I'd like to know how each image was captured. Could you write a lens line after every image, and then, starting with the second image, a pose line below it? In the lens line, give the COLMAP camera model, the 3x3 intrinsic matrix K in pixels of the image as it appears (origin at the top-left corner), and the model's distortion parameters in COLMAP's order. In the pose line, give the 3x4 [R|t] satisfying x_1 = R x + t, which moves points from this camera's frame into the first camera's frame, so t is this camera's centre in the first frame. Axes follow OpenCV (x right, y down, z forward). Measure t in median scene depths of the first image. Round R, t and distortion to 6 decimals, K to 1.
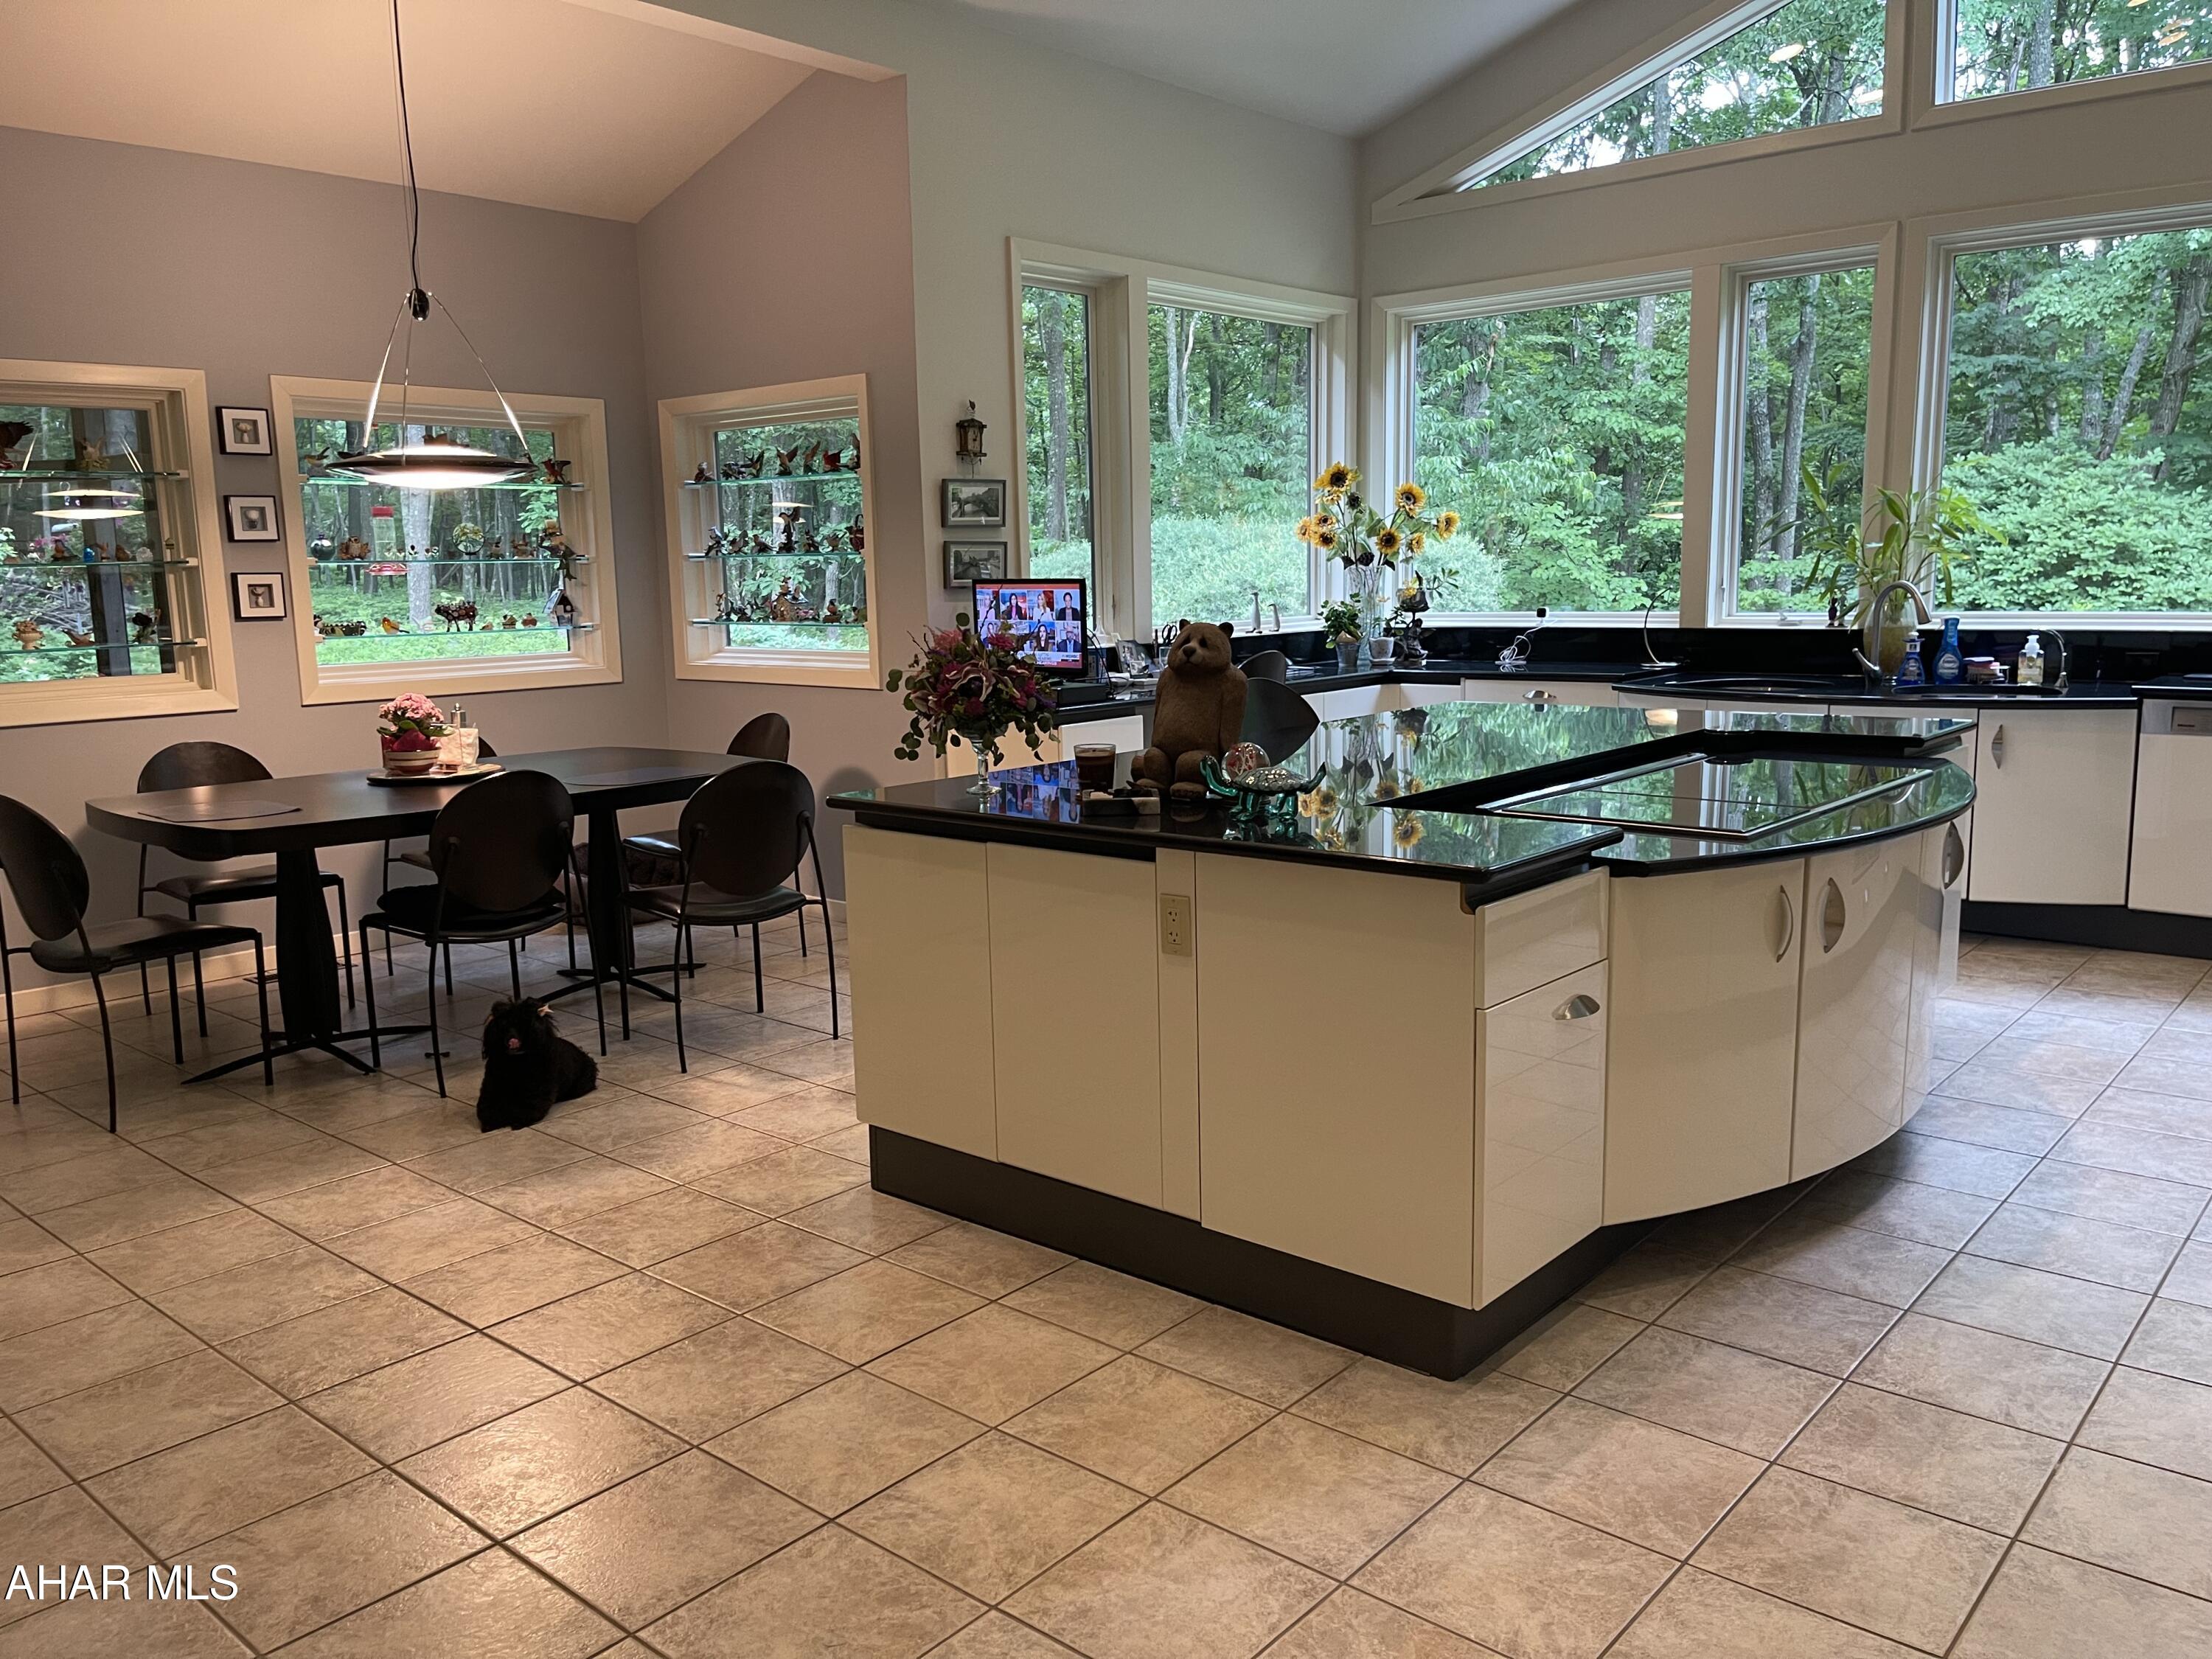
lens RADIAL K [[1685.4, 0, 1110.5], [0, 1685.4, 748.8], [0, 0, 1]] dist [0.053201, -0.059945]
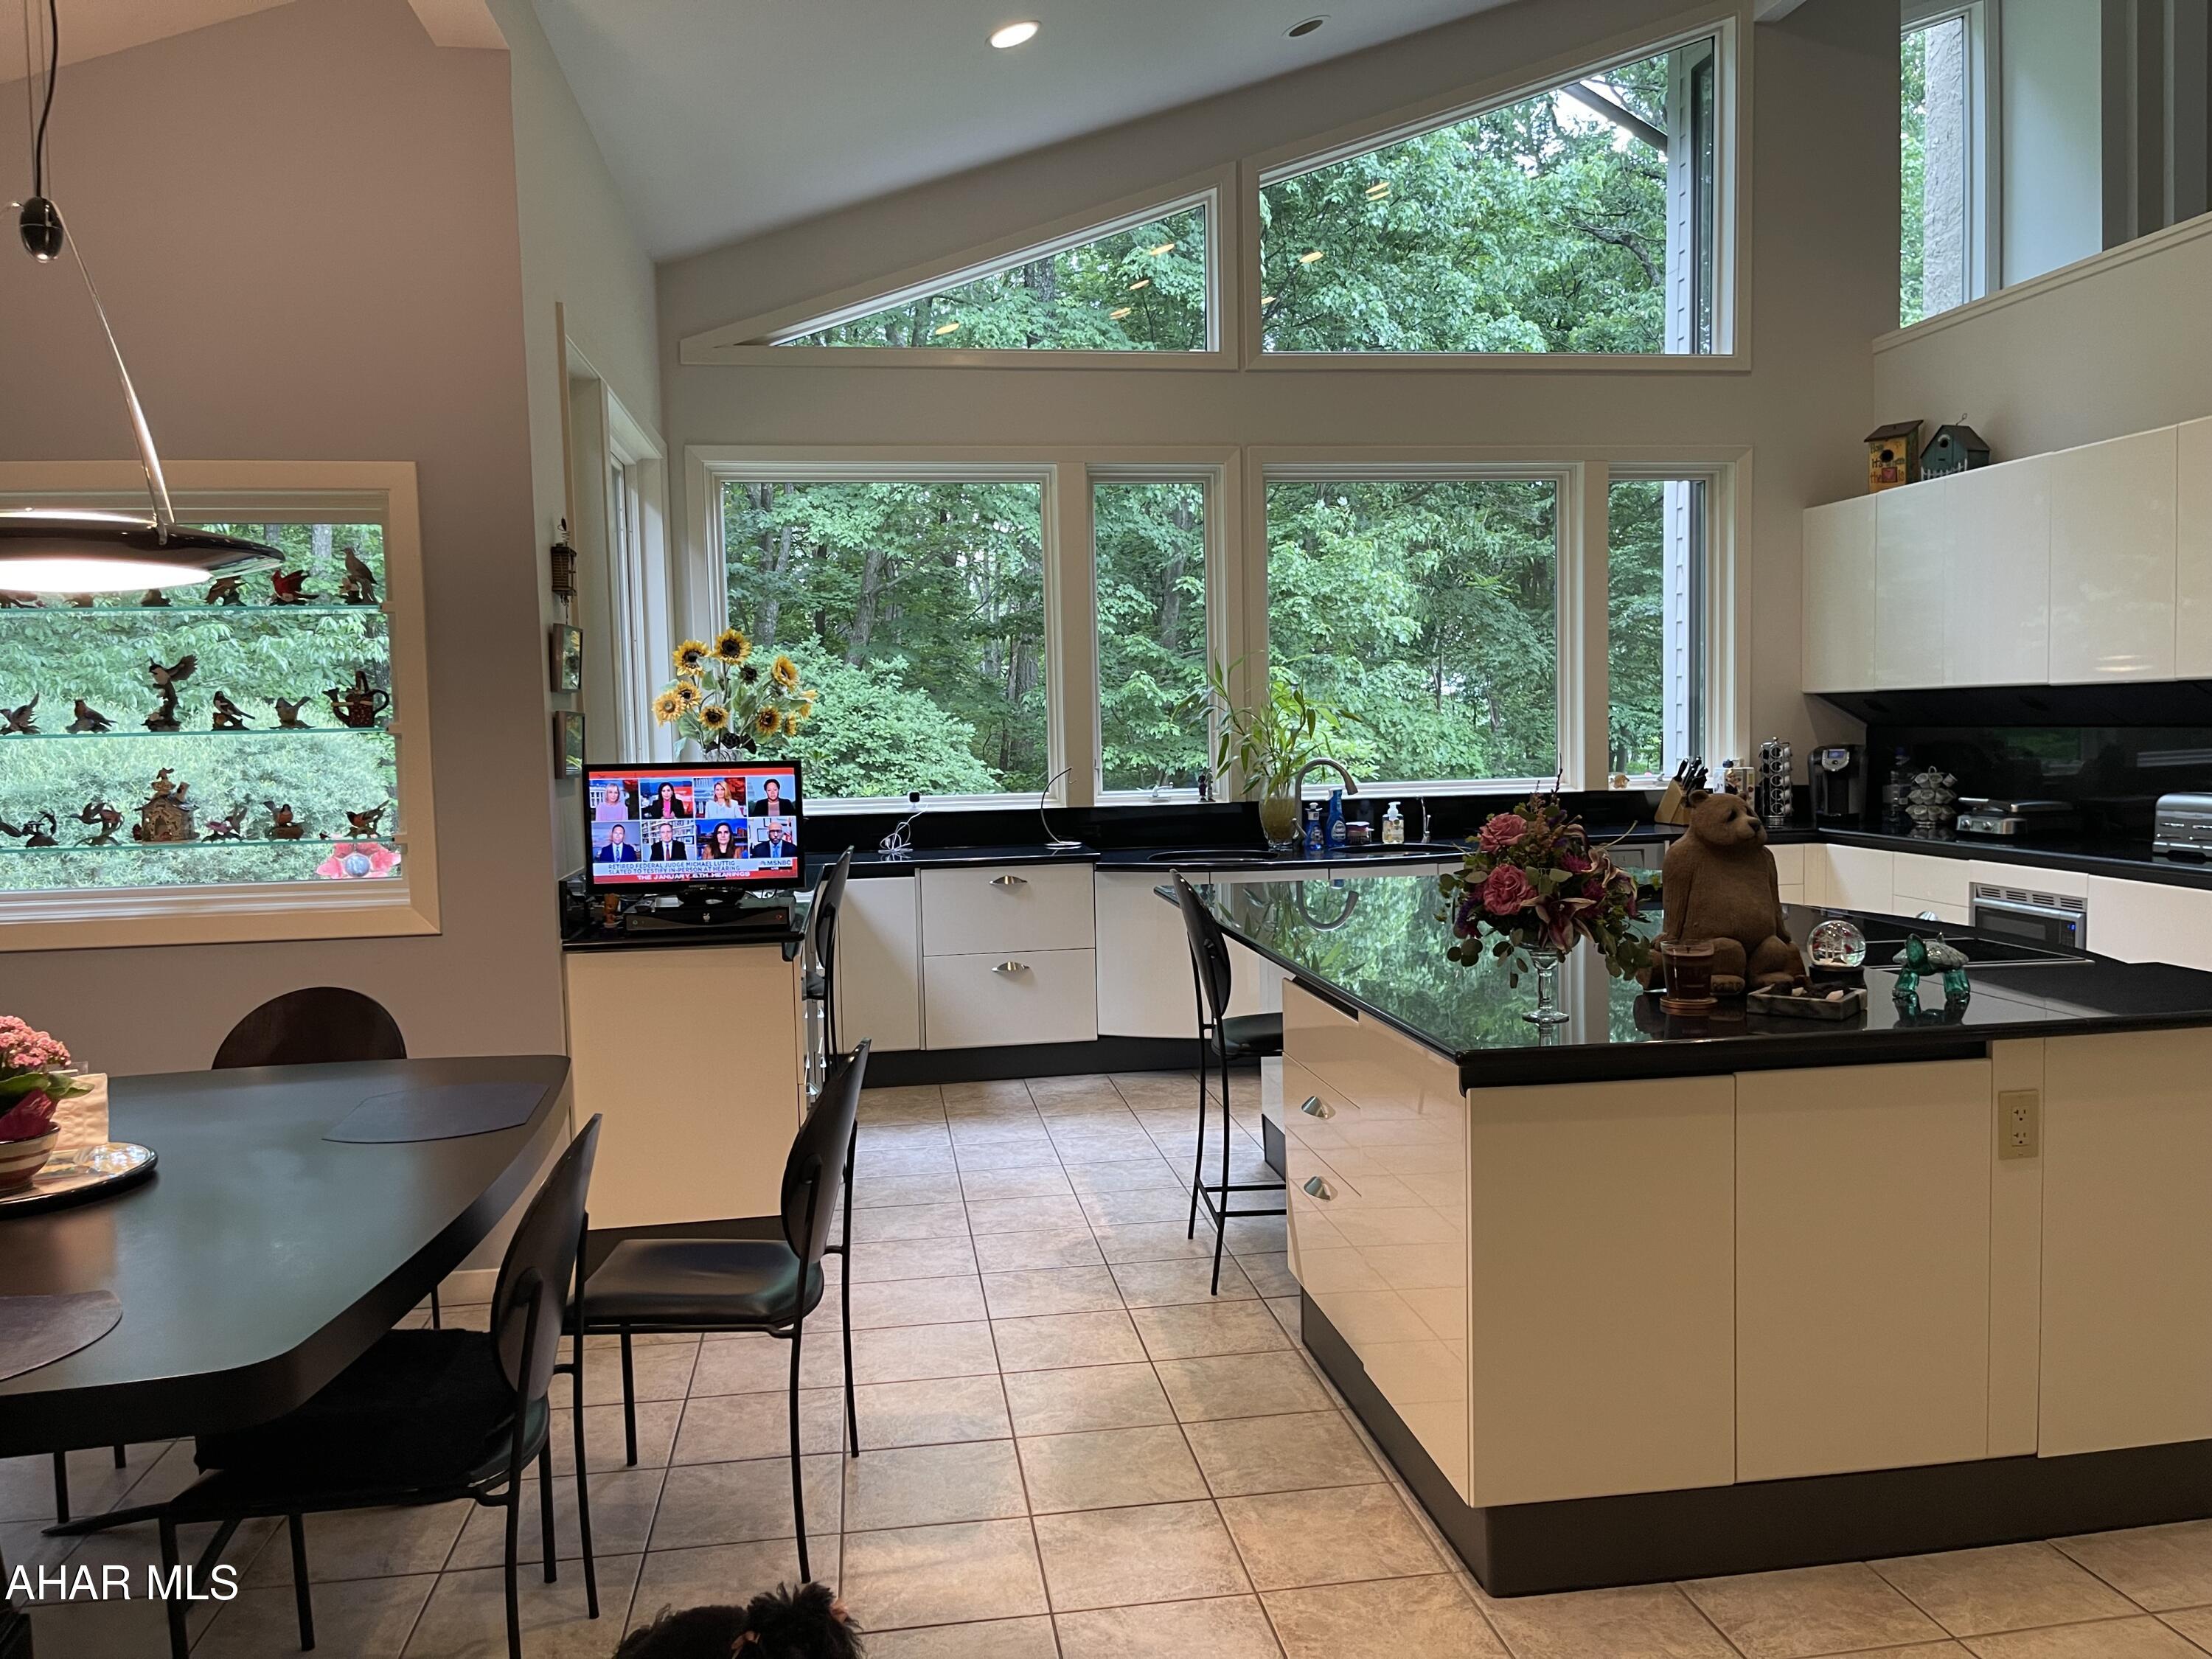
lens RADIAL K [[1674.7, 0, 1105.9], [0, 1674.7, 766.9], [0, 0, 1]] dist [0.110840, -0.153468]
pose [[0.653347, -0.012222, 0.756960, -0.483930], [0.090521, 0.993958, -0.062082, -0.036169], [-0.751628, 0.109082, 0.650505, 0.378744]]
